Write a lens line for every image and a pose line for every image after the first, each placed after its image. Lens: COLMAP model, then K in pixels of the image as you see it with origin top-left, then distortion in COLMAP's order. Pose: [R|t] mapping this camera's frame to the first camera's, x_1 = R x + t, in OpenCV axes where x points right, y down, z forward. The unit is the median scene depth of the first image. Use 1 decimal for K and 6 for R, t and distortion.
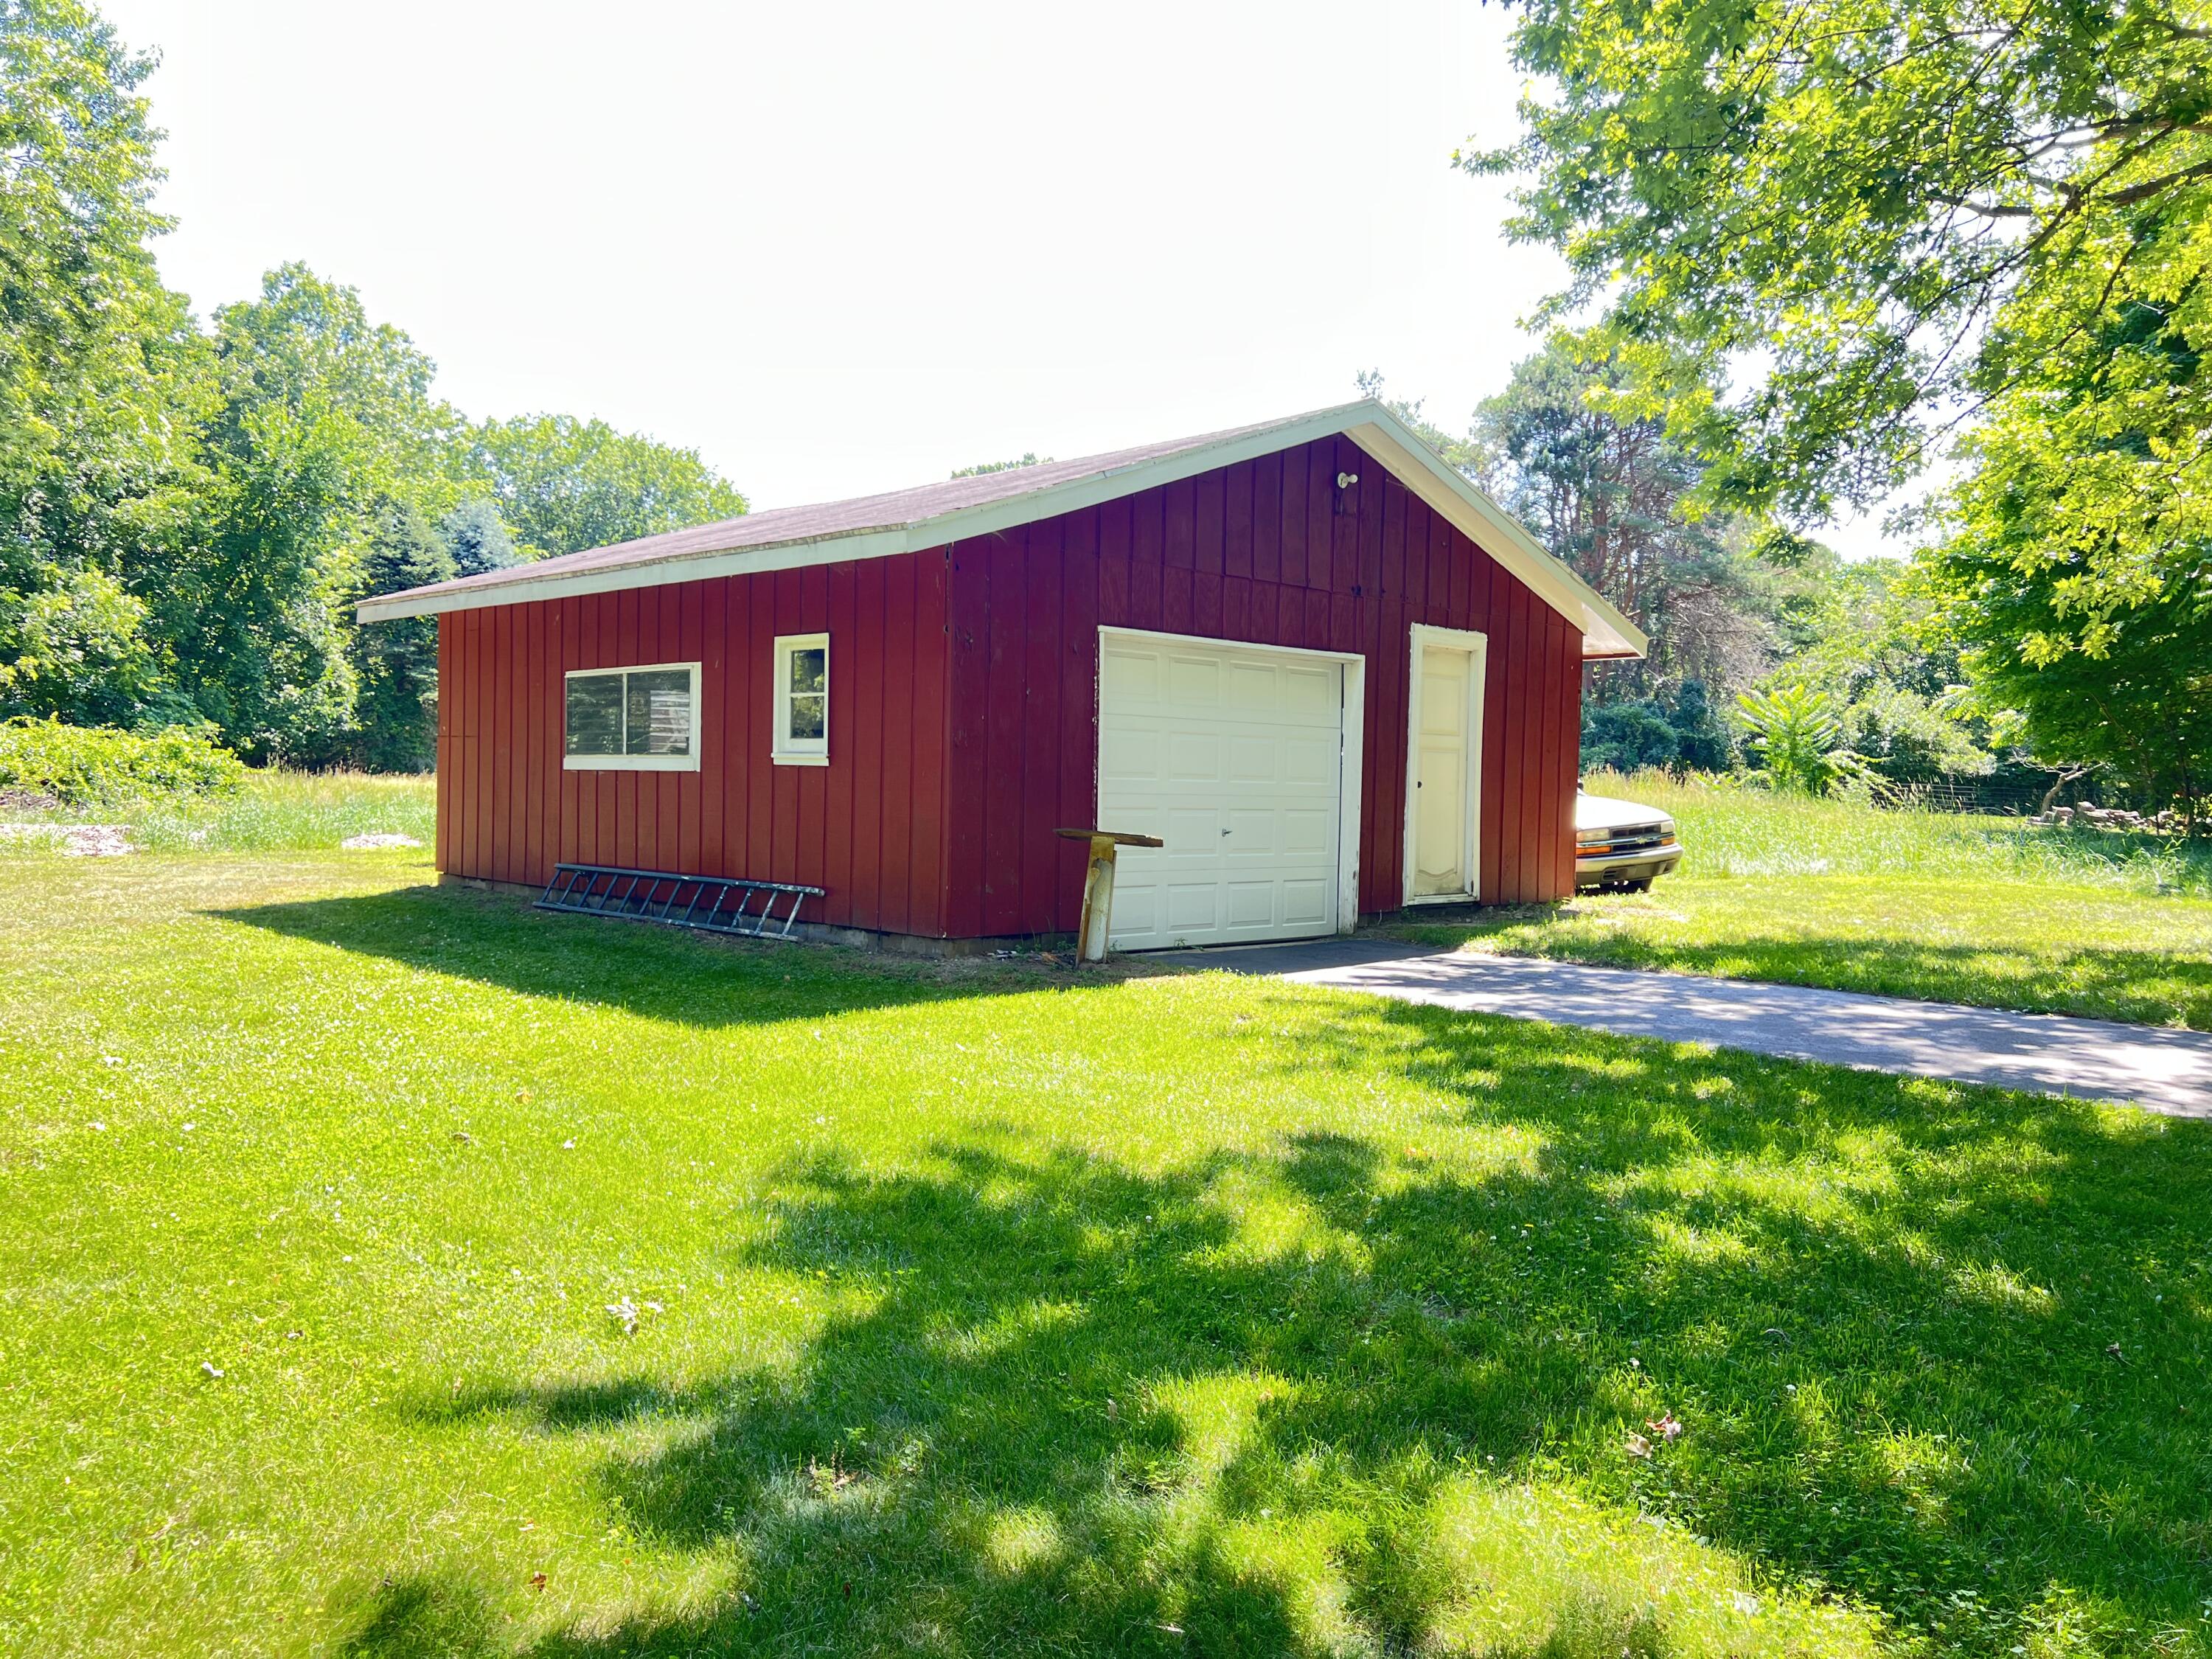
lens RADIAL K [[1635.5, 0, 1094.5], [0, 1635.5, 827.0], [0, 0, 1]] dist [0.112454, -0.147839]
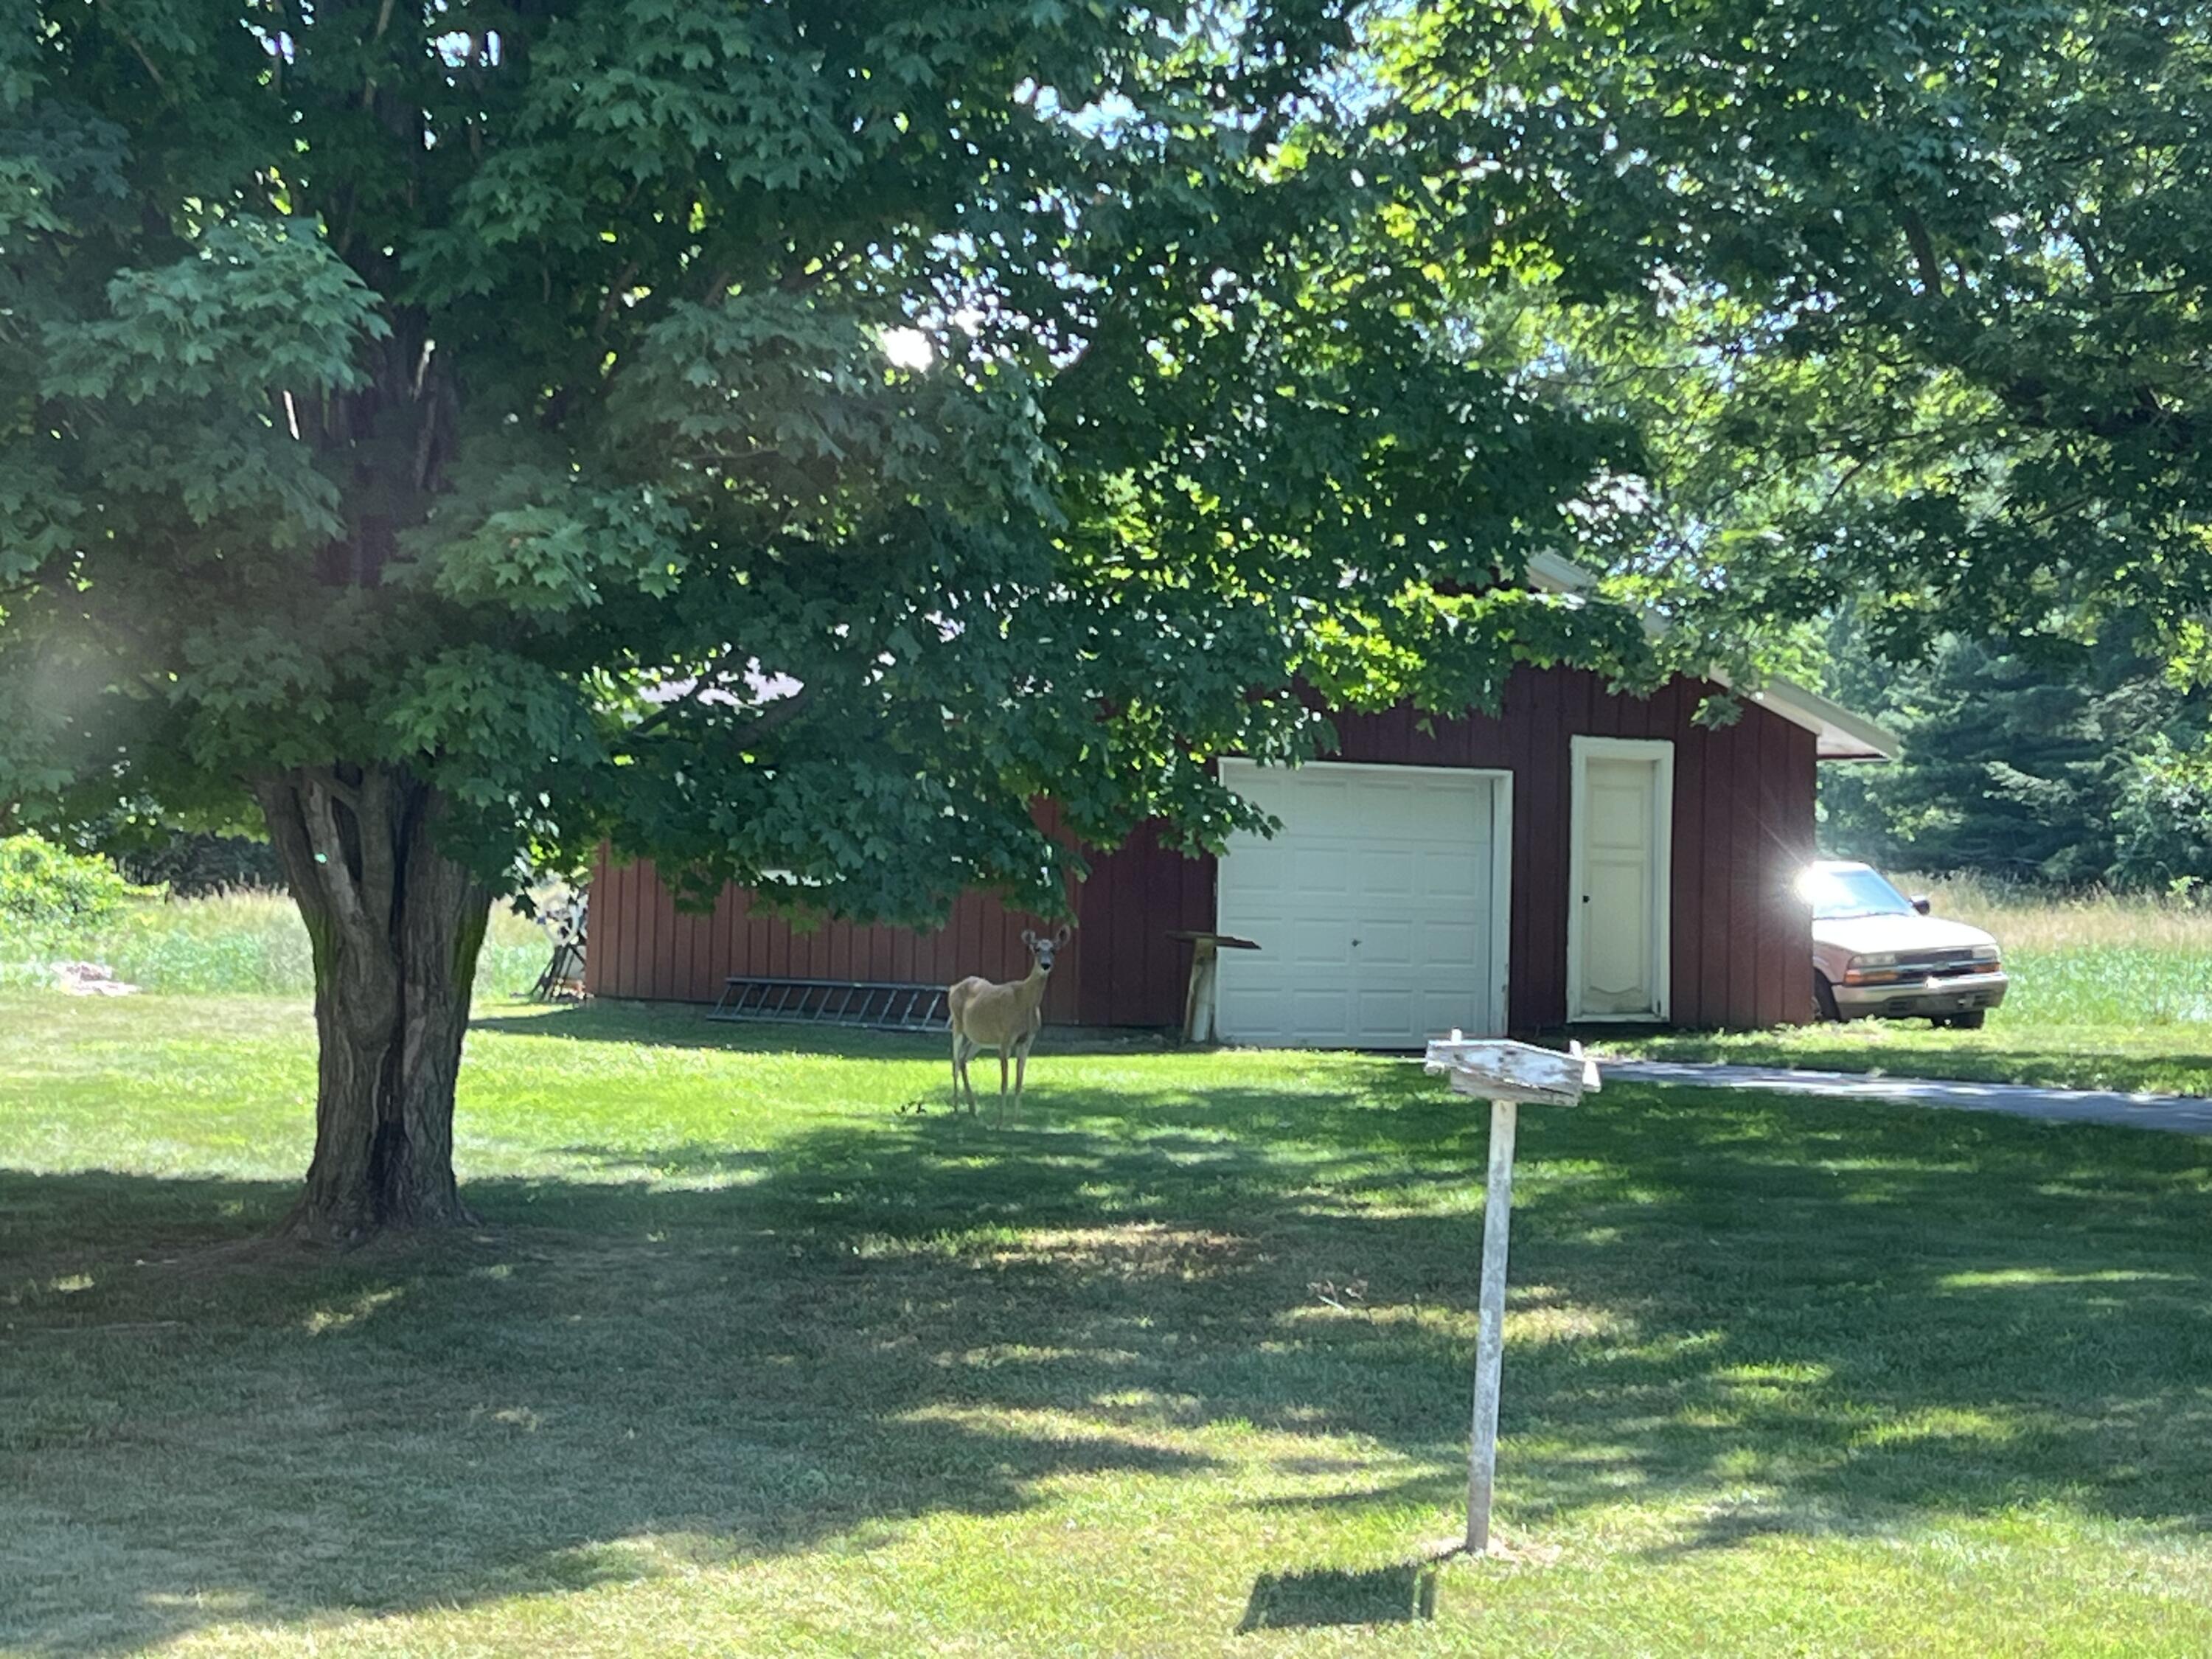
lens RADIAL K [[4579.1, 0, 1106.0], [0, 4579.1, 829.5], [0, 0, 1]] dist [0.041671, 0.100513]
pose [[0.988680, -0.003029, -0.150009, 0.313569], [-0.004097, 0.998878, -0.047170, 0.060480], [0.149984, 0.047251, 0.987559, -1.677325]]
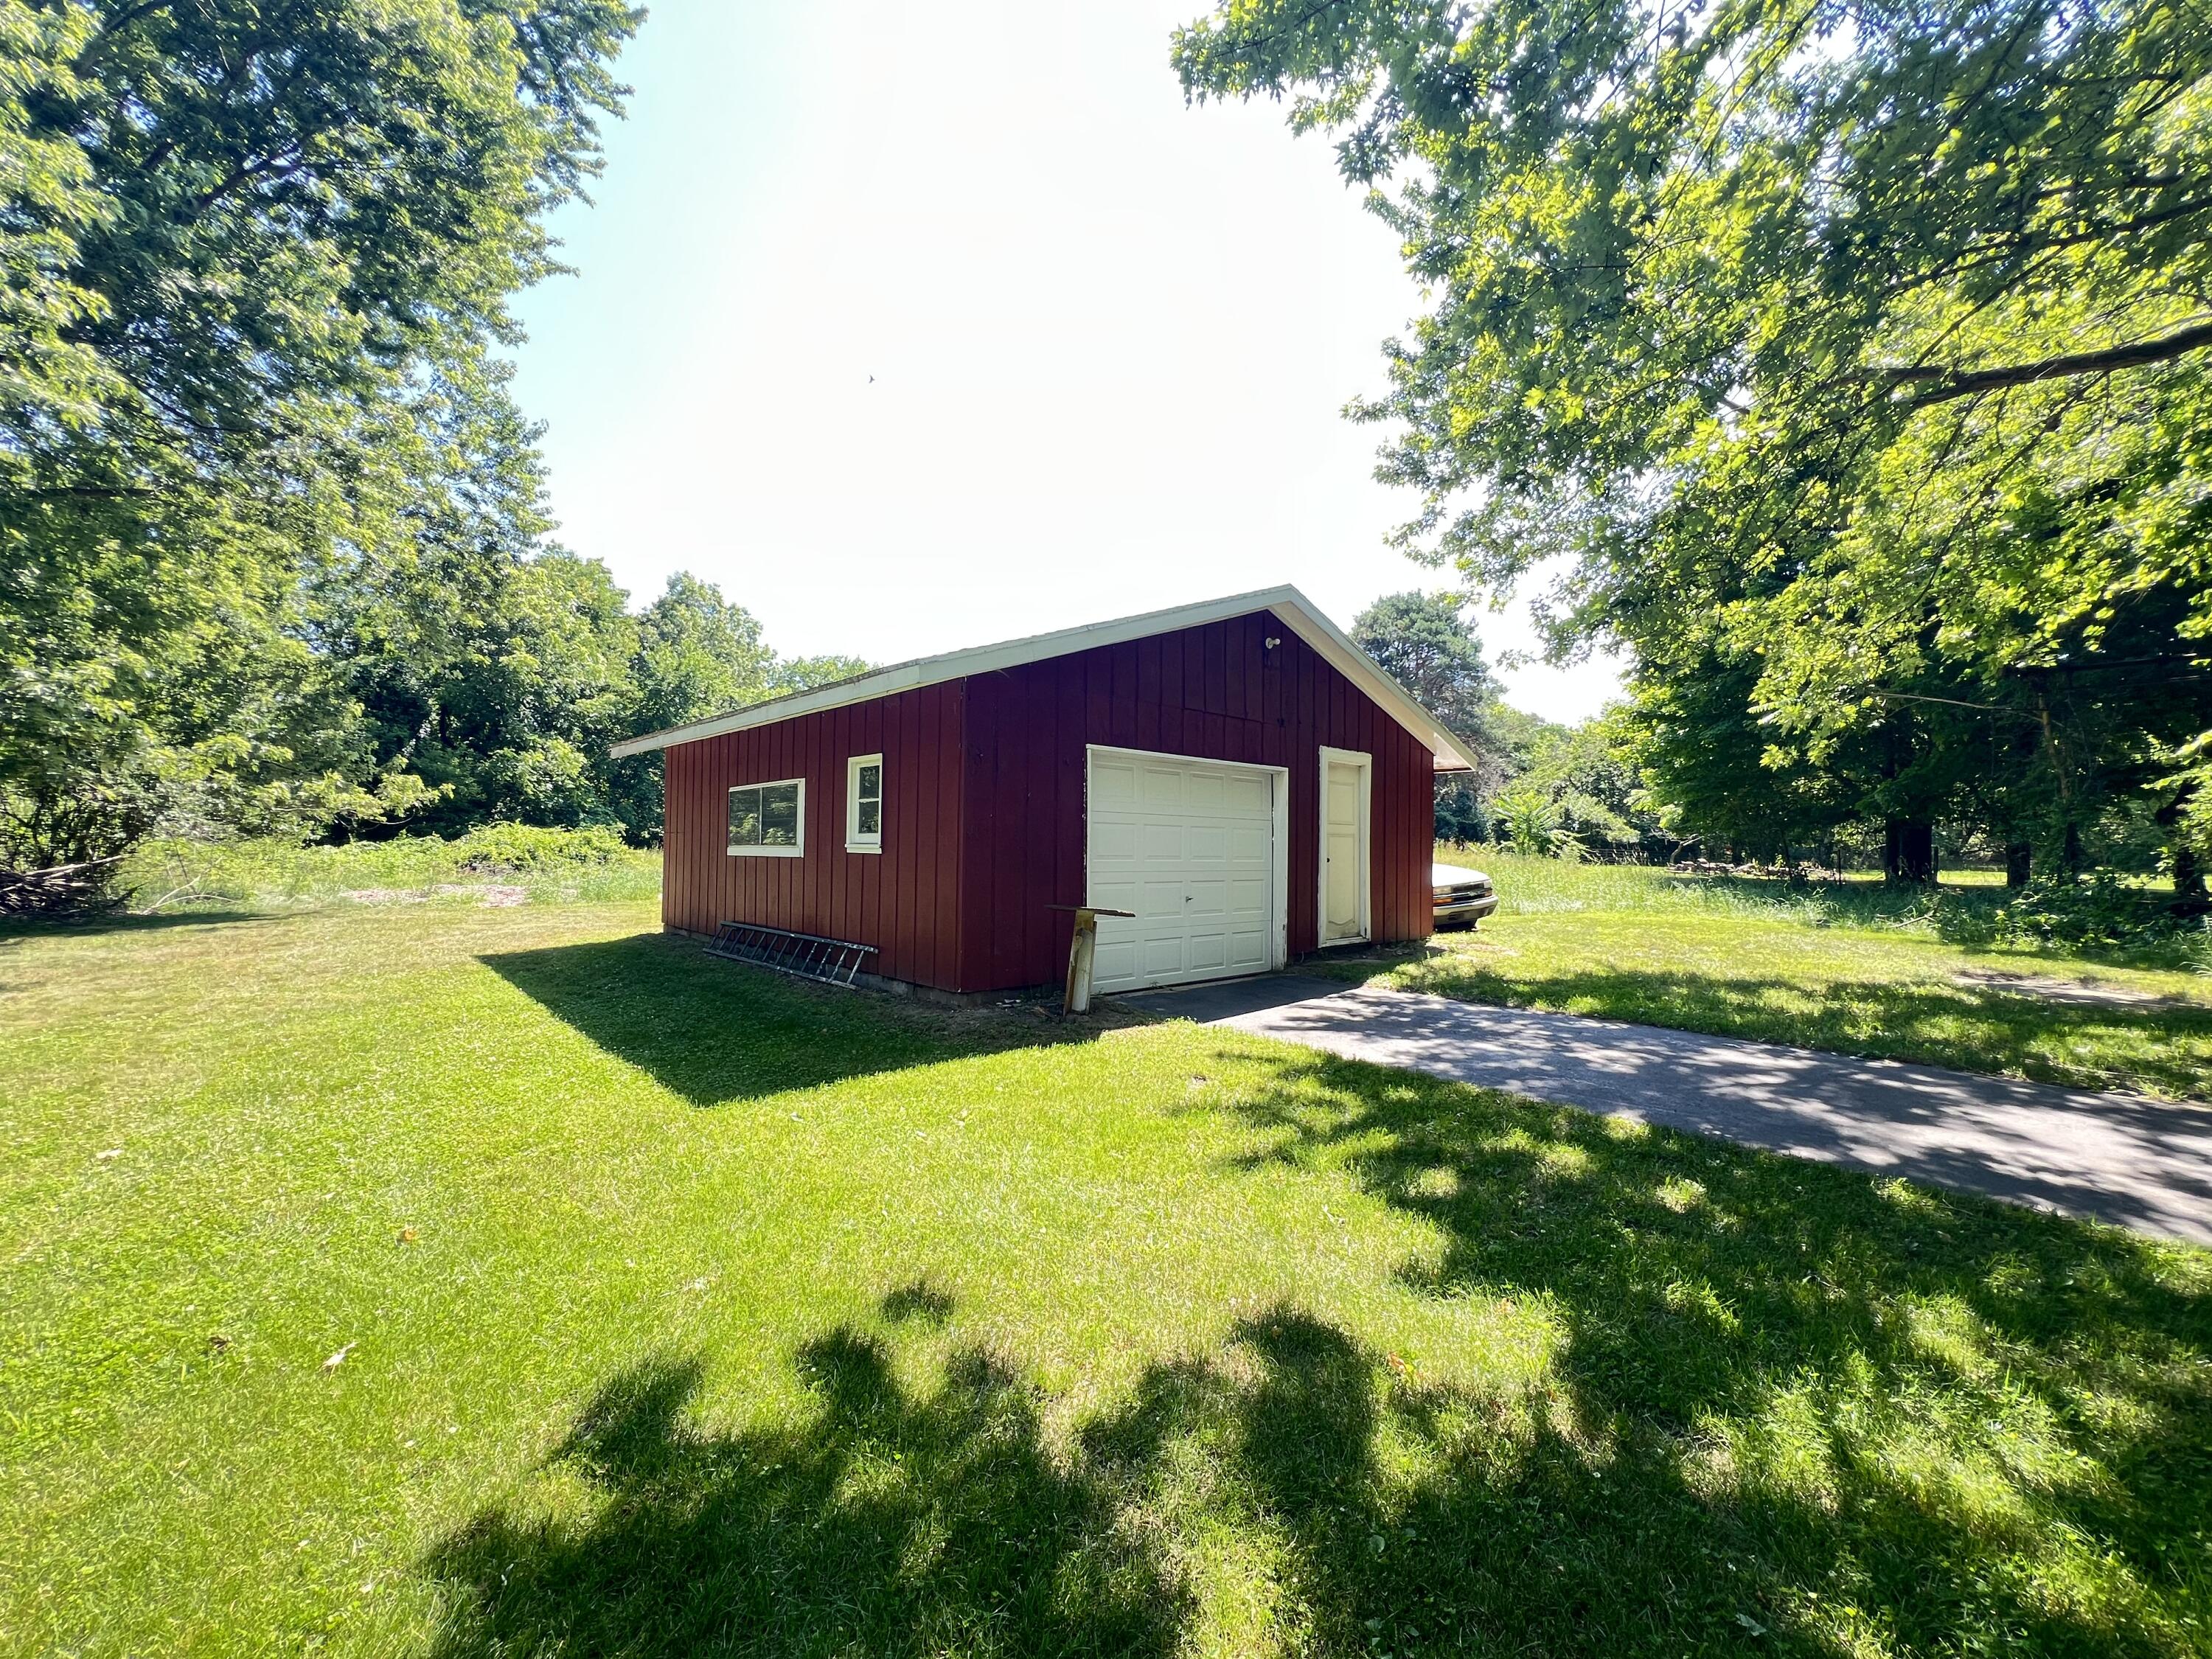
lens RADIAL K [[883.2, 0, 1102.1], [0, 883.2, 826.3], [0, 0, 1]] dist [-0.000857, -0.000303]
pose [[0.999481, -0.010241, -0.030545, 0.027835], [0.008613, 0.998559, -0.052961, -0.015857], [0.031043, 0.052670, 0.998129, 0.234781]]
